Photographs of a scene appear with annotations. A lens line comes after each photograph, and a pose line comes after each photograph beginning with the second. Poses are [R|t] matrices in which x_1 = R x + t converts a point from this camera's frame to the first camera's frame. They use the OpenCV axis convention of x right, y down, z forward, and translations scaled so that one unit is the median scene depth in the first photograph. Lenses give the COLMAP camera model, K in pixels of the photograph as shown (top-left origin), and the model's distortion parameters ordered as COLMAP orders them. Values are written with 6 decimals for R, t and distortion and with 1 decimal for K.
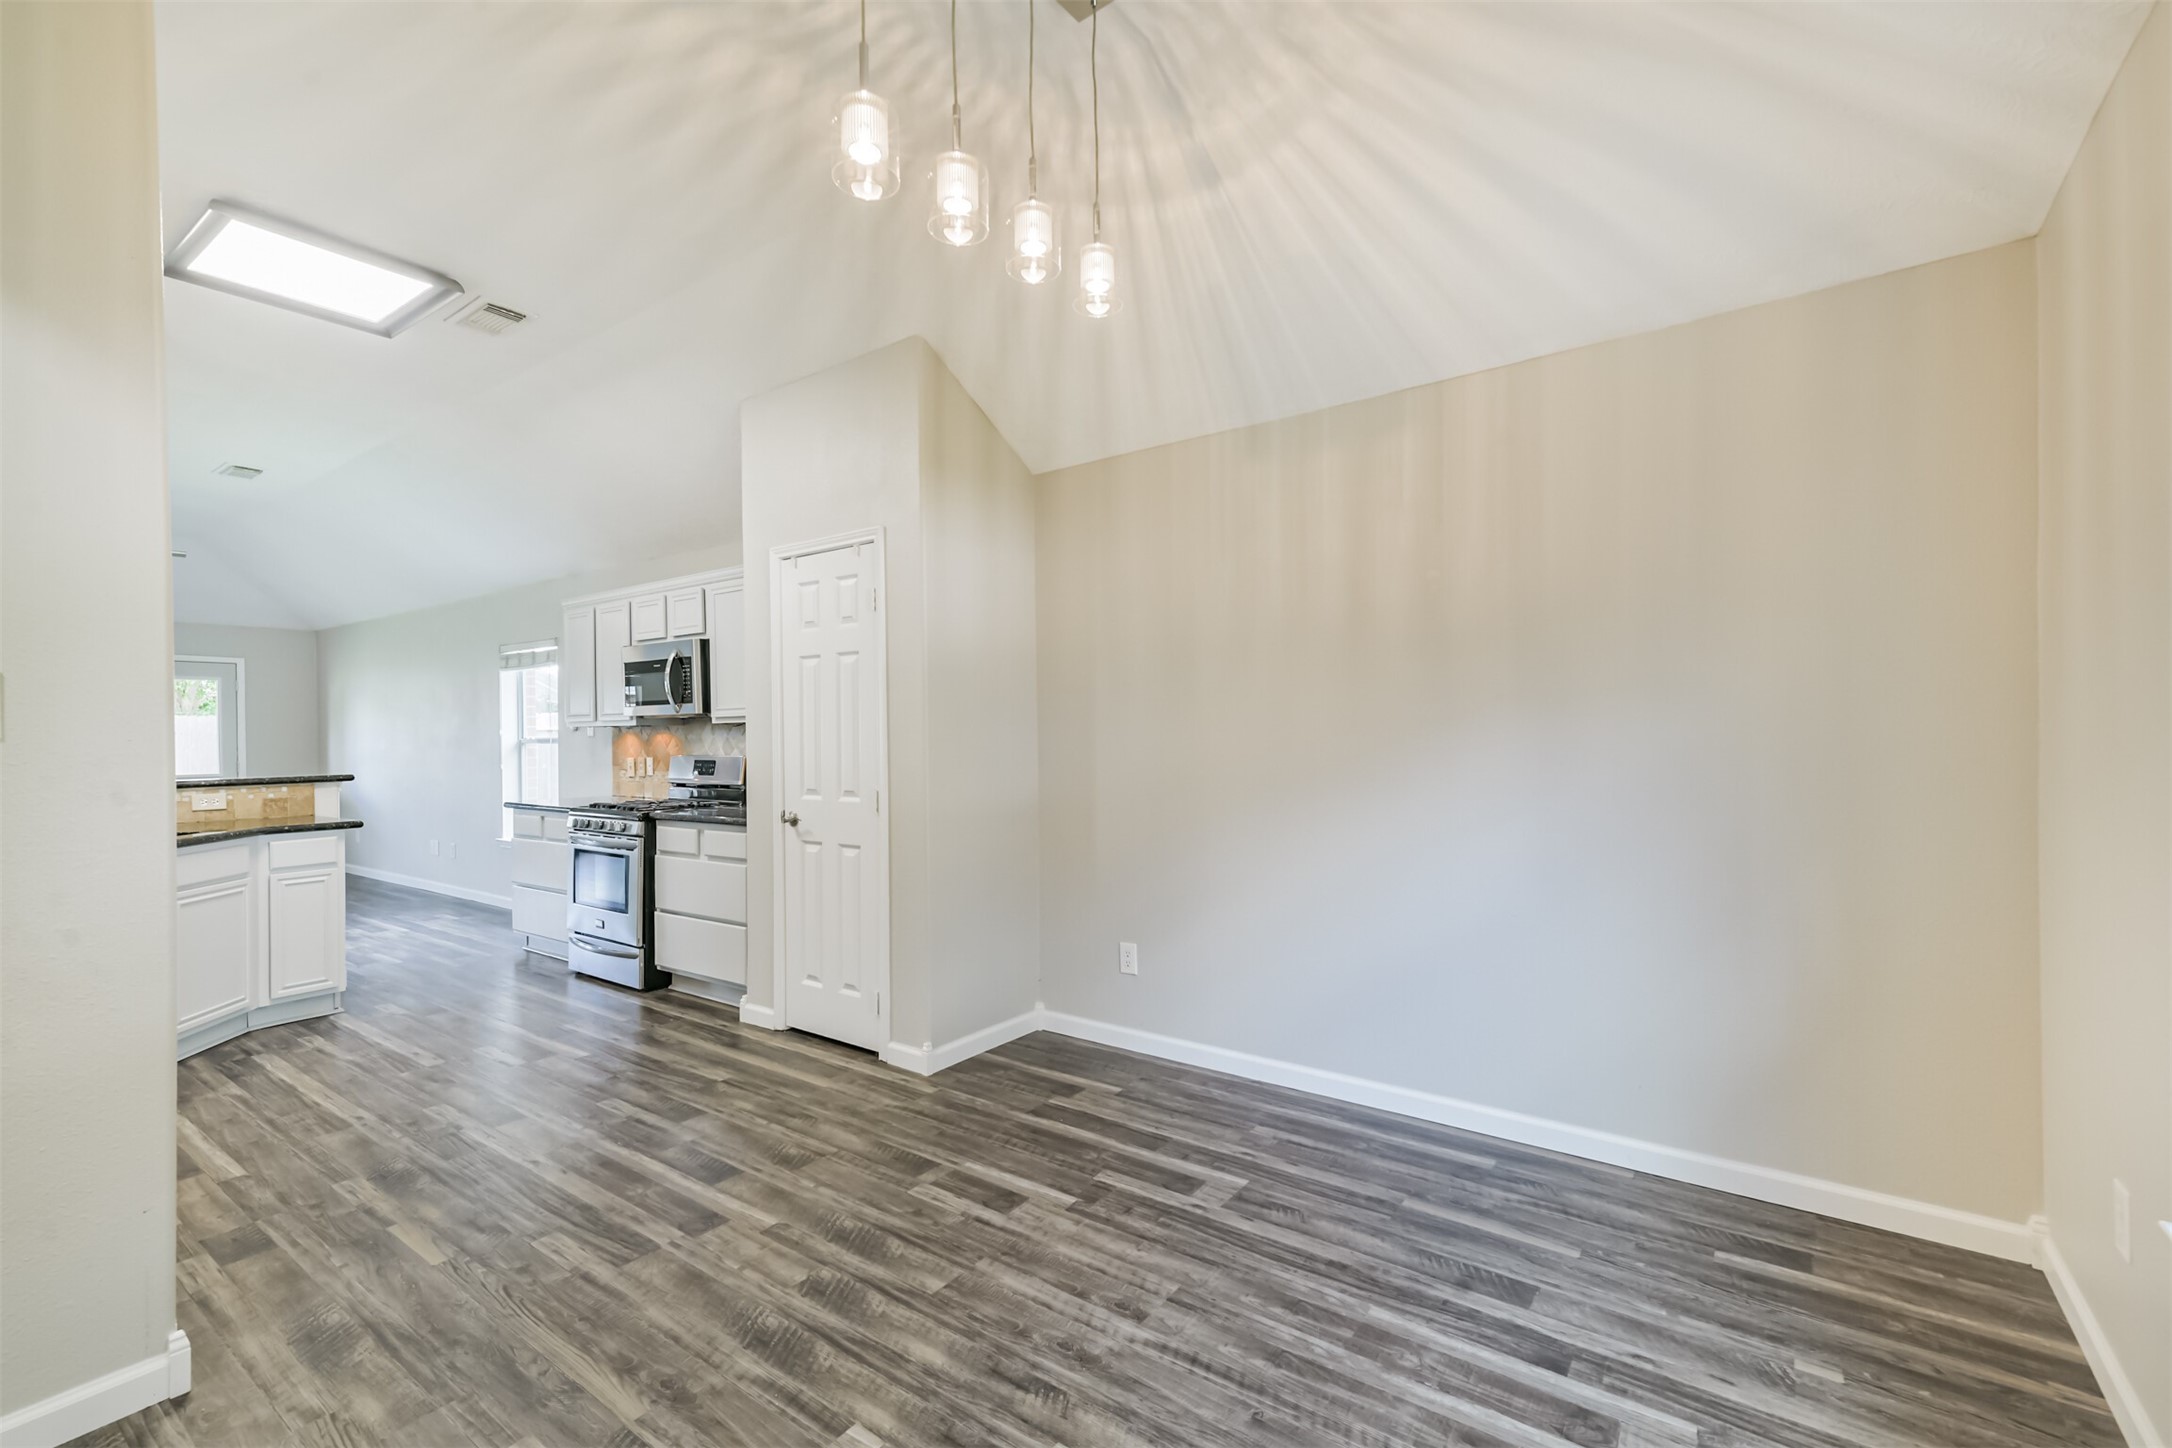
lens RADIAL K [[926.6, 0, 1089.9], [0, 926.6, 732.8], [0, 0, 1]] dist [0.031834, -0.009395]
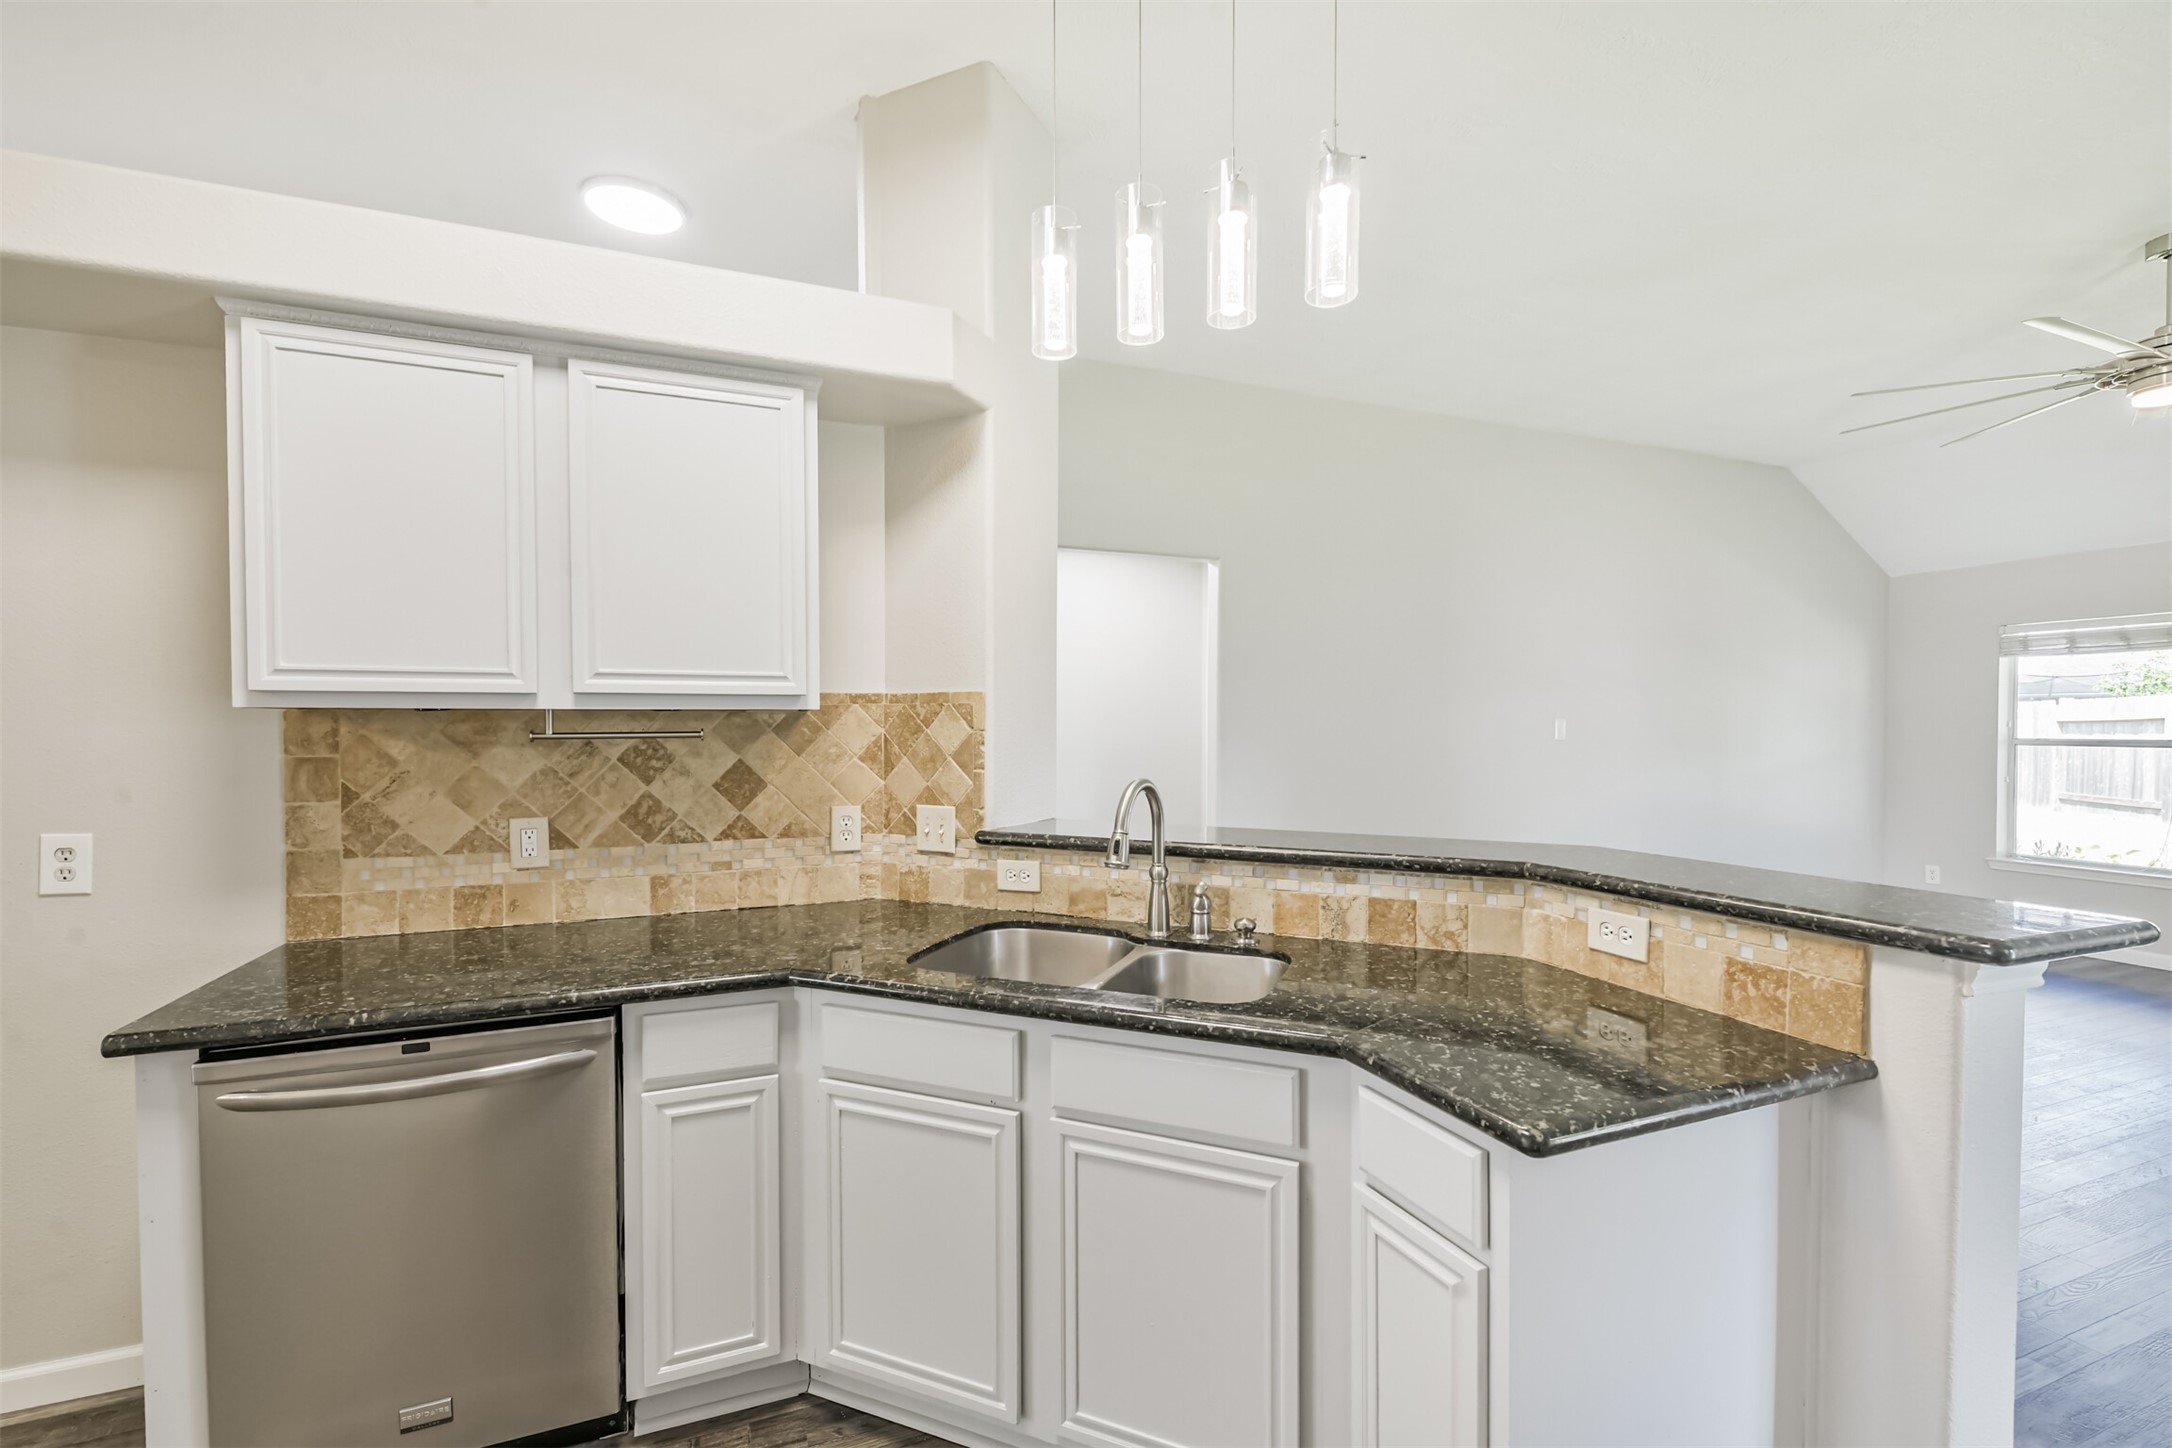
lens RADIAL K [[927.3, 0, 1088.6], [0, 927.3, 741.3], [0, 0, 1]] dist [0.026269, -0.009157]
pose [[-0.527723, 0.029199, -0.848914, -0.823593], [0.006007, 0.999512, 0.030645, -0.030684], [0.849395, 0.011073, -0.527641, 1.689776]]
